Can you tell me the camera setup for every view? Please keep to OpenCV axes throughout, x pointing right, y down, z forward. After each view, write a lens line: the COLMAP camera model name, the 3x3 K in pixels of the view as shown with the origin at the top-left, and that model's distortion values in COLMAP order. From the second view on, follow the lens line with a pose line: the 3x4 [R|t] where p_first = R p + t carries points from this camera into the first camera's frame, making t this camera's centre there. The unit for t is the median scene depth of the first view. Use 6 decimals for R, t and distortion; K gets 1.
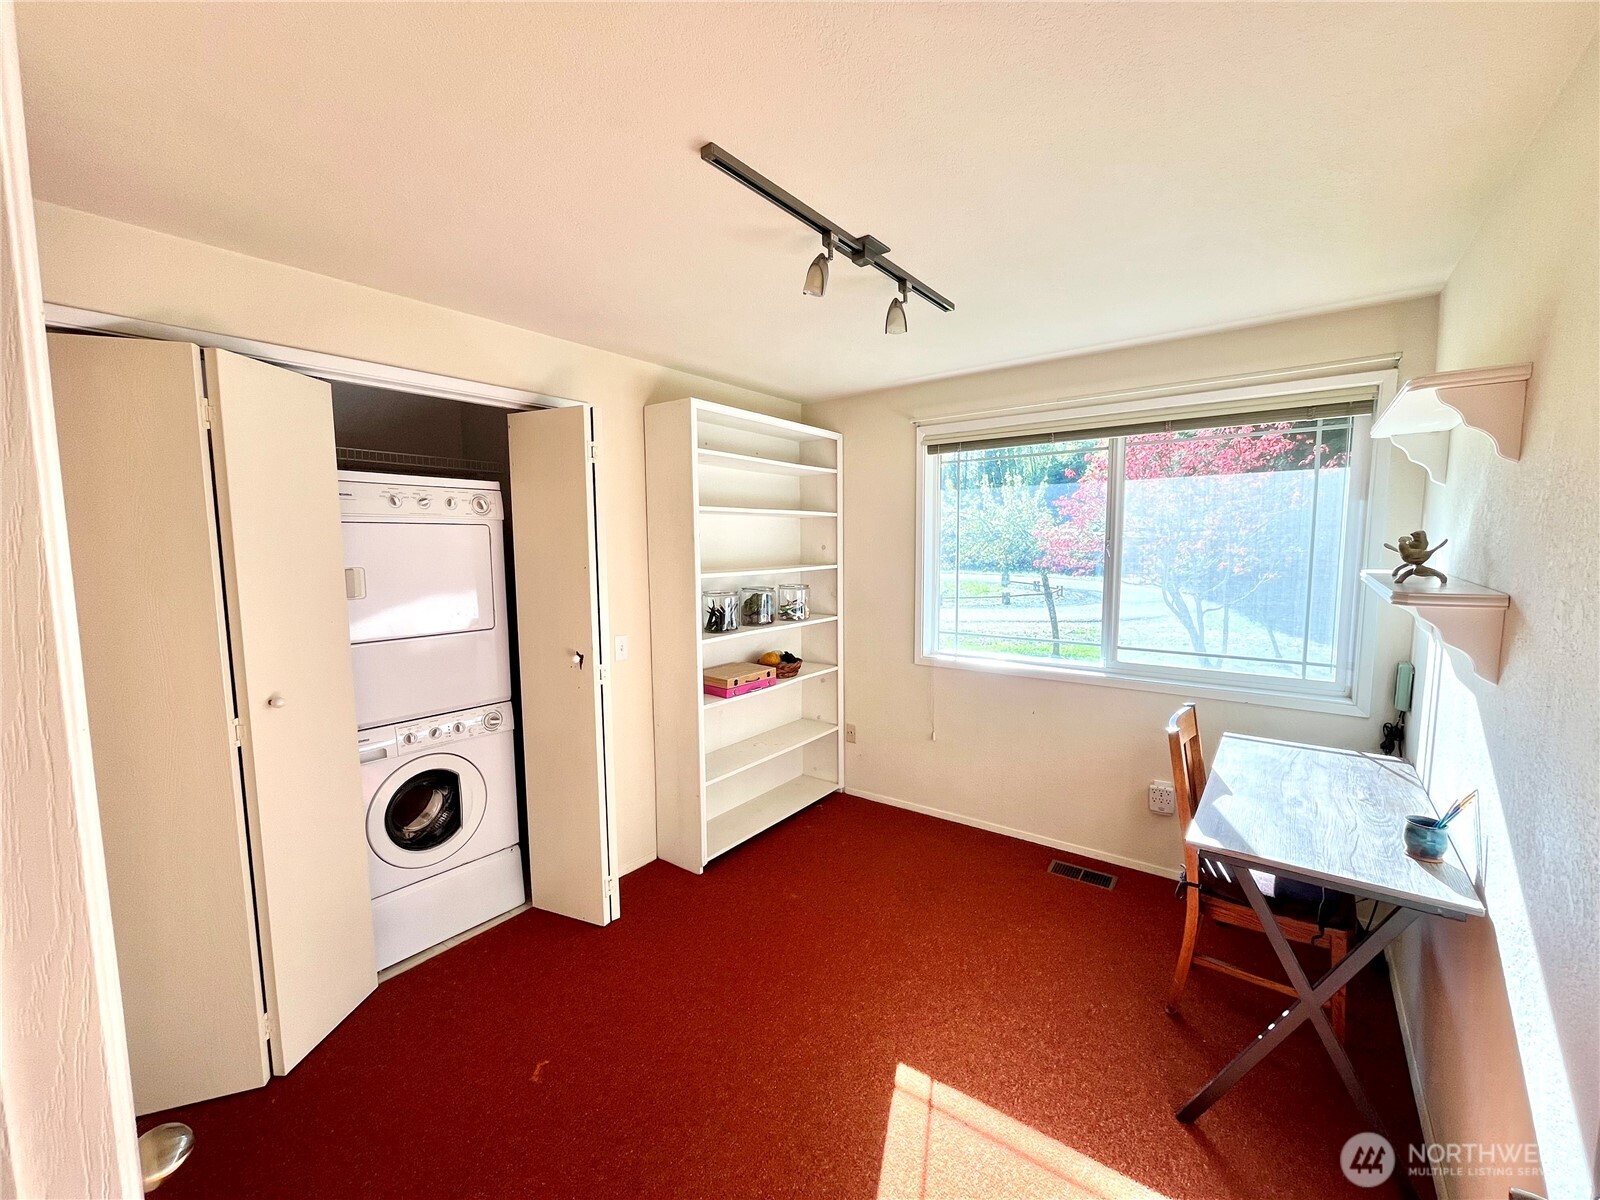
lens RADIAL K [[647.2, 0, 799.1], [0, 647.2, 606.4], [0, 0, 1]] dist [-0.002528, 0.000026]
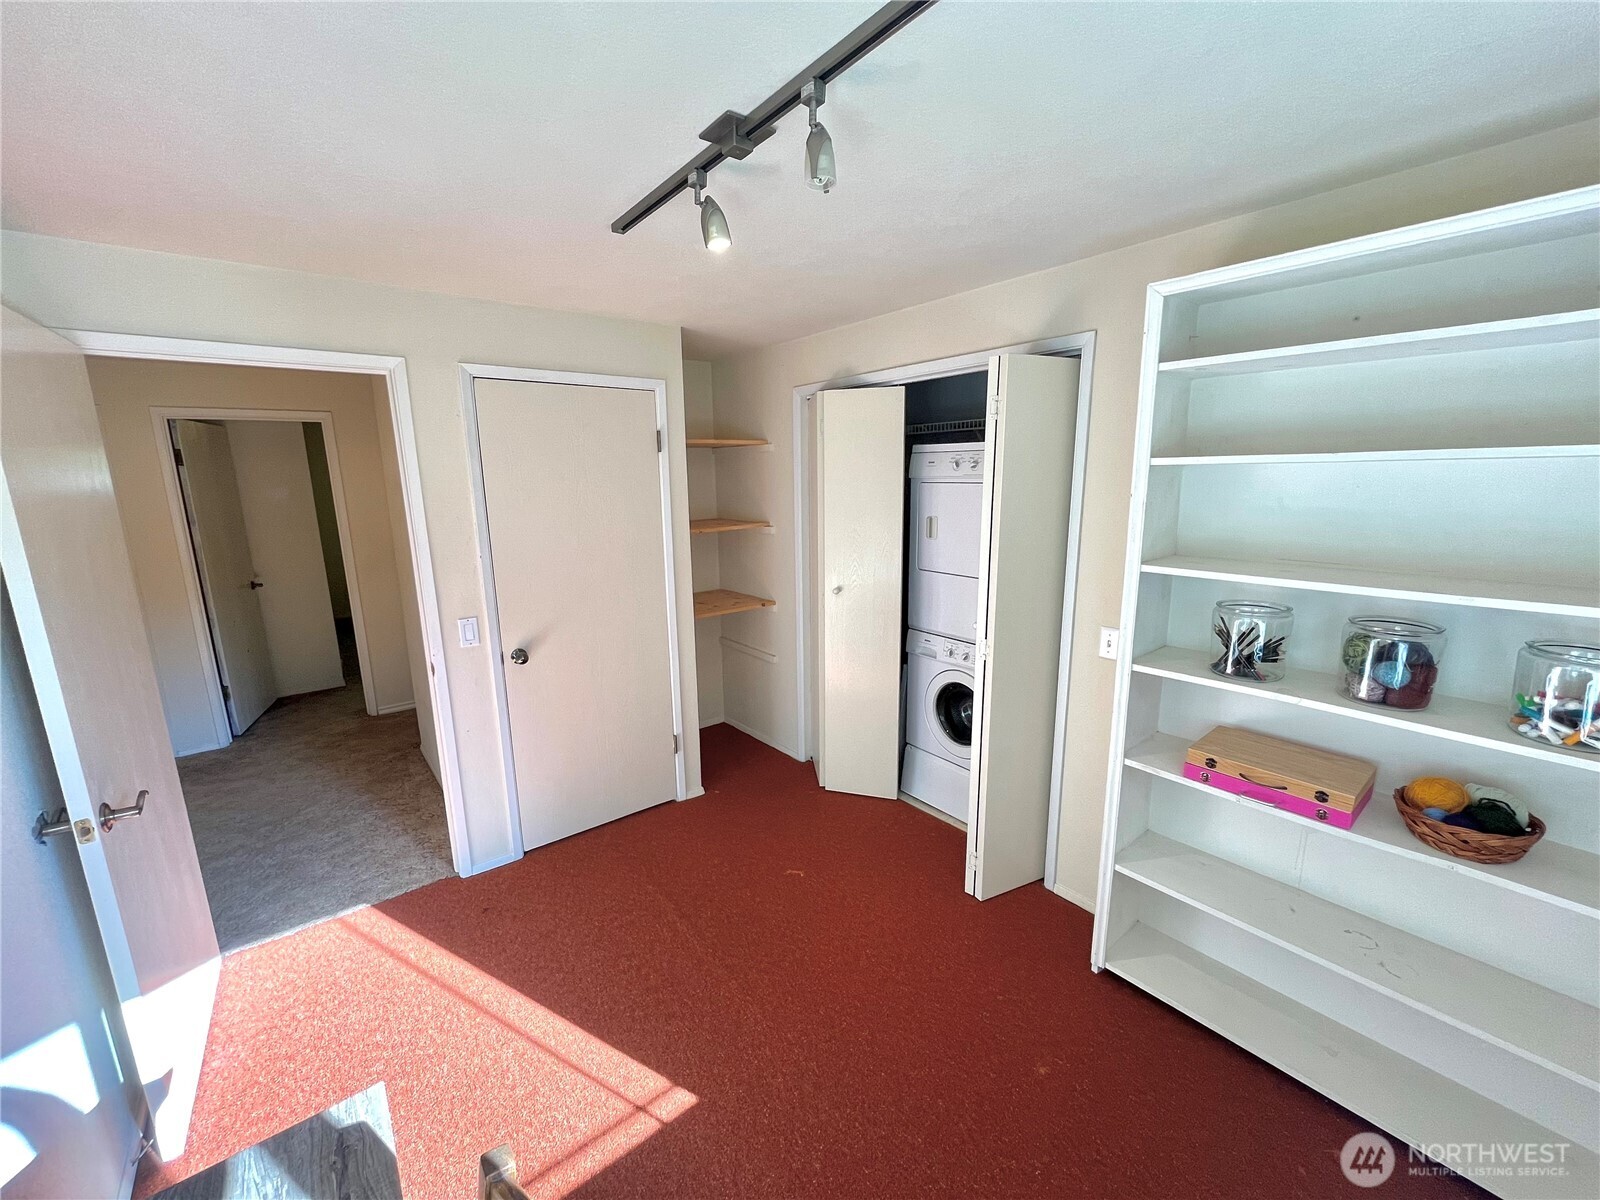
lens RADIAL K [[647.2, 0, 799.1], [0, 647.2, 606.4], [0, 0, 1]] dist [-0.002528, 0.000026]
pose [[-0.246317, 0.212983, -0.945498, 0.682345], [-0.076993, 0.968172, 0.238149, -0.170440], [0.966126, 0.131456, -0.222079, 1.008681]]
